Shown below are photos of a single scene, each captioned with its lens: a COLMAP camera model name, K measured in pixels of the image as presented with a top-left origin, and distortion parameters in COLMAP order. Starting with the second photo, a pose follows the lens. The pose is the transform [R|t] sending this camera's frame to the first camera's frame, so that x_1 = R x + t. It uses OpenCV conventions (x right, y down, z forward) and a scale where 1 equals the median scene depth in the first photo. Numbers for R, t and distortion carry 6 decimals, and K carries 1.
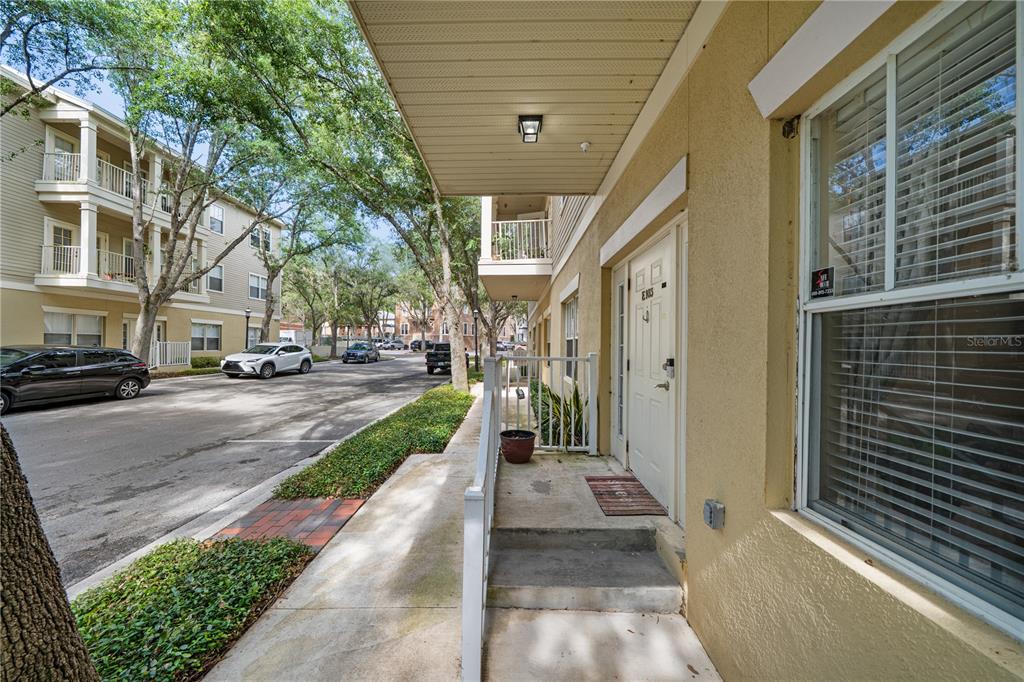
lens RADIAL K [[354.8, 0, 509.0], [0, 354.8, 342.5], [0, 0, 1]] dist [-0.004966, 0.000019]
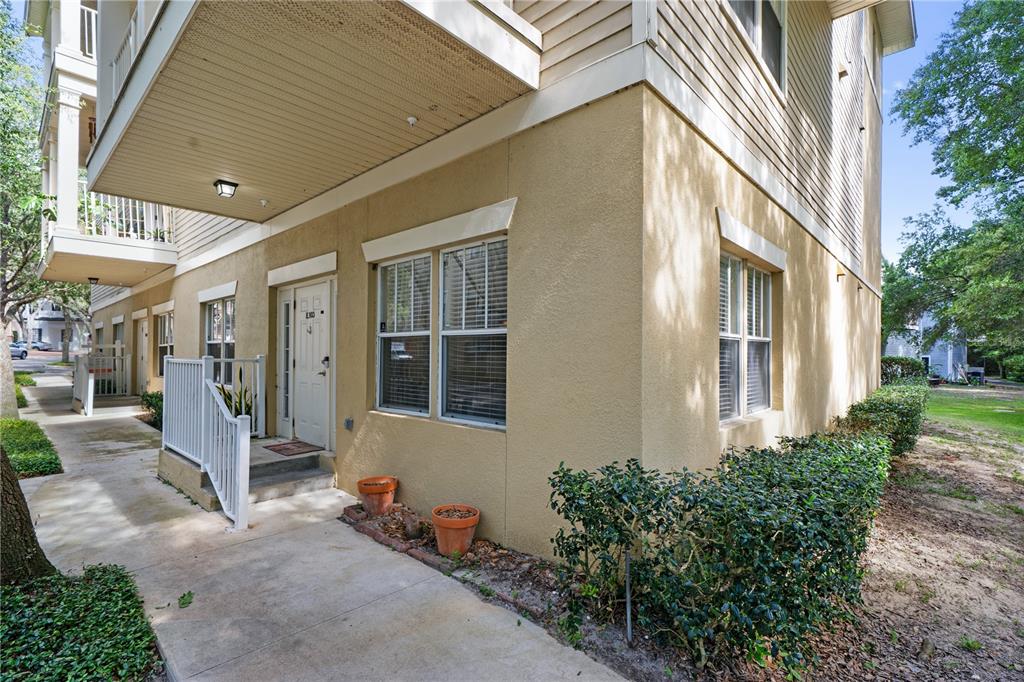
lens RADIAL K [[463.7, 0, 512.0], [0, 463.7, 341.0], [0, 0, 1]] dist [-0.016942, -0.000032]
pose [[0.663661, 0.005978, 0.748010, -0.539590], [0.000160, 0.999967, -0.008133, -0.010525], [-0.748034, 0.005517, 0.663638, -0.999586]]
